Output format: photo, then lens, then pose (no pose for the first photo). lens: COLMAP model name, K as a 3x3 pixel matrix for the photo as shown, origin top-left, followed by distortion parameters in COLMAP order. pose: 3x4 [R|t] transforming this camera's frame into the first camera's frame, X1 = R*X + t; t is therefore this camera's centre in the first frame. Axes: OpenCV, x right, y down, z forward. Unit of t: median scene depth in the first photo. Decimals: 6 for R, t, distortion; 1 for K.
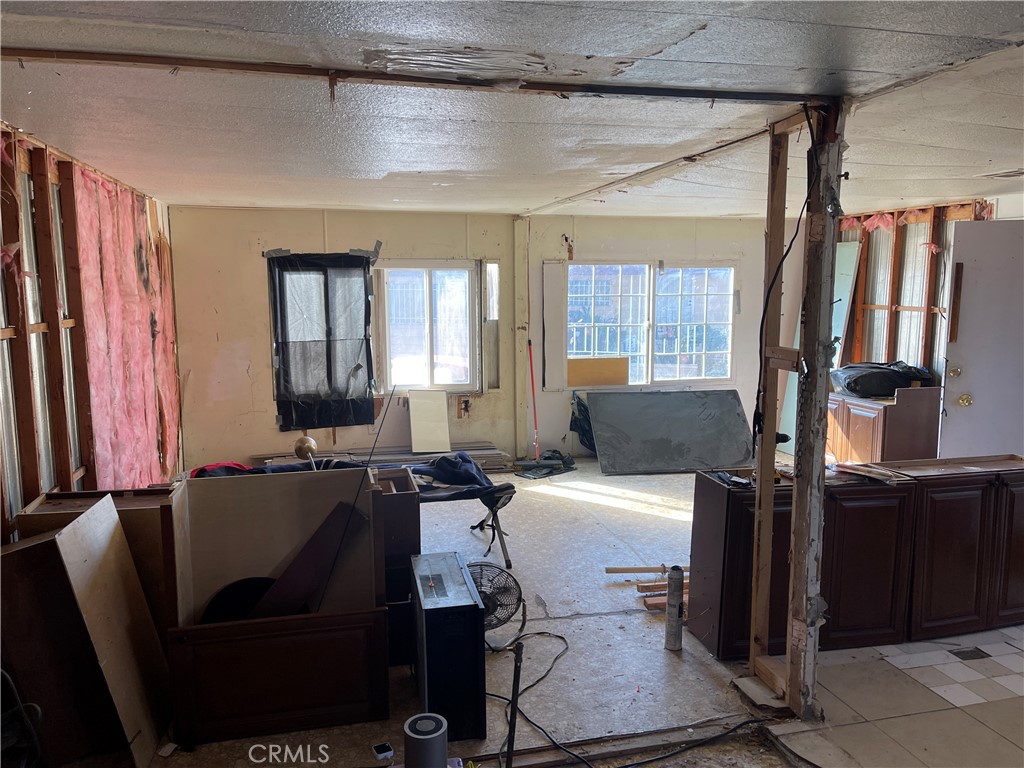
lens RADIAL K [[766.5, 0, 513.1], [0, 766.5, 386.9], [0, 0, 1]] dist [0.049858, -0.069826]
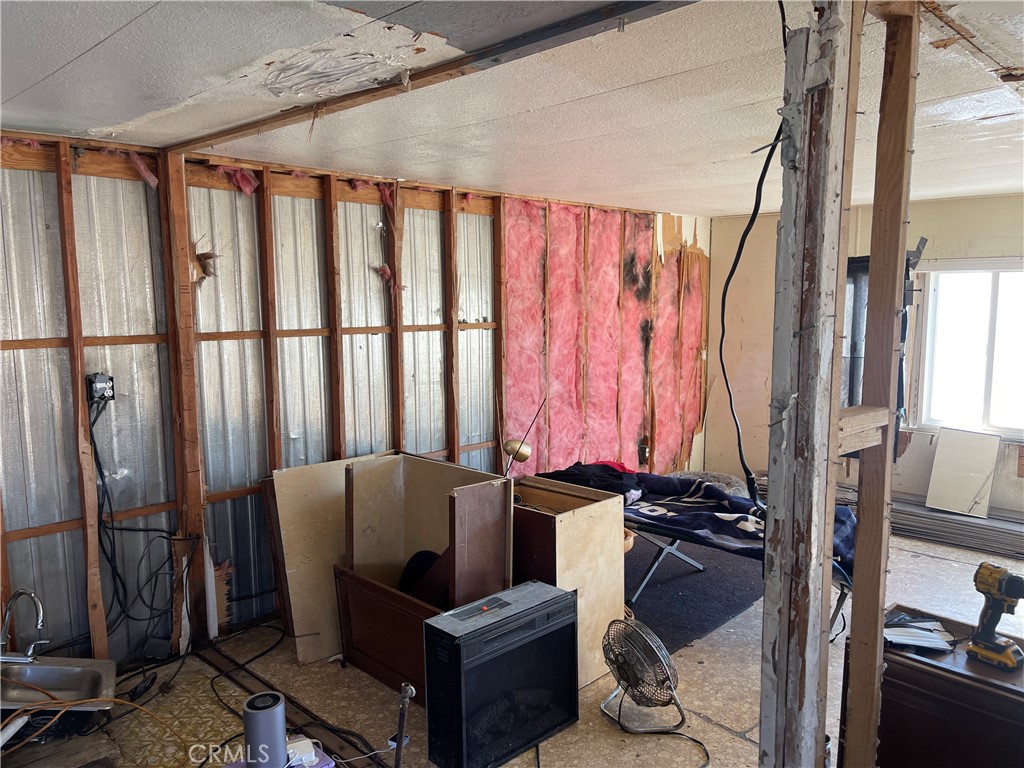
lens RADIAL K [[766.5, 0, 515.6], [0, 766.5, 389.8], [0, 0, 1]] dist [0.049858, -0.069826]
pose [[0.528844, 0.101006, -0.842688, 0.297872], [-0.106377, 0.992952, 0.052257, -0.028810], [0.842026, 0.062007, 0.535861, 0.216352]]
